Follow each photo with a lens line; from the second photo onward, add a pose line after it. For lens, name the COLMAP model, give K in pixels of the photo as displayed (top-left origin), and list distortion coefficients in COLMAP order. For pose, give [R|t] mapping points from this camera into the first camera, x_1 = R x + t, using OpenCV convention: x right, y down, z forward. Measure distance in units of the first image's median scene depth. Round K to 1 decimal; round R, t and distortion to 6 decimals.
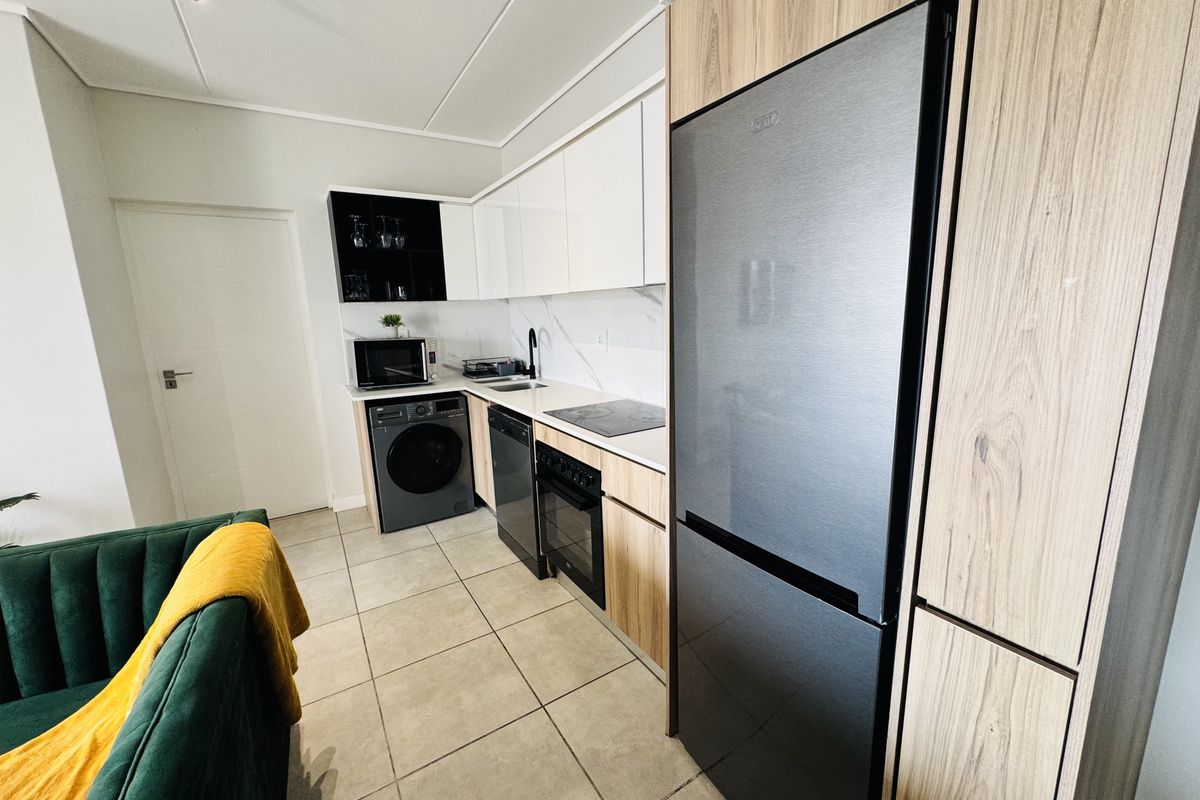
lens RADIAL K [[477.5, 0, 602.9], [0, 477.5, 397.2], [0, 0, 1]] dist [0.002055, -0.000320]
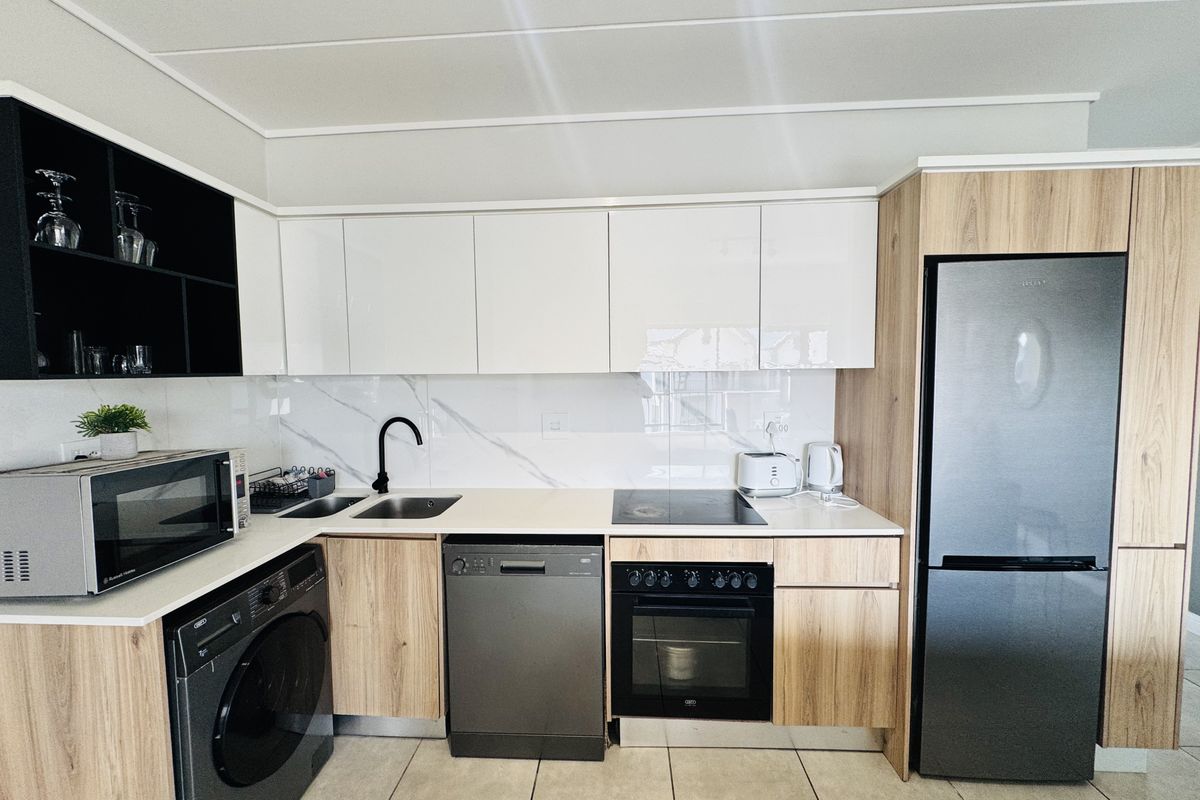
lens RADIAL K [[477.5, 0, 601.7], [0, 477.5, 399.5], [0, 0, 1]] dist [0.002055, -0.000320]
pose [[0.580159, -0.028855, 0.813992, -1.110530], [0.144834, 0.987100, -0.068237, -0.170597], [-0.801523, 0.157481, 0.576854, 0.781470]]
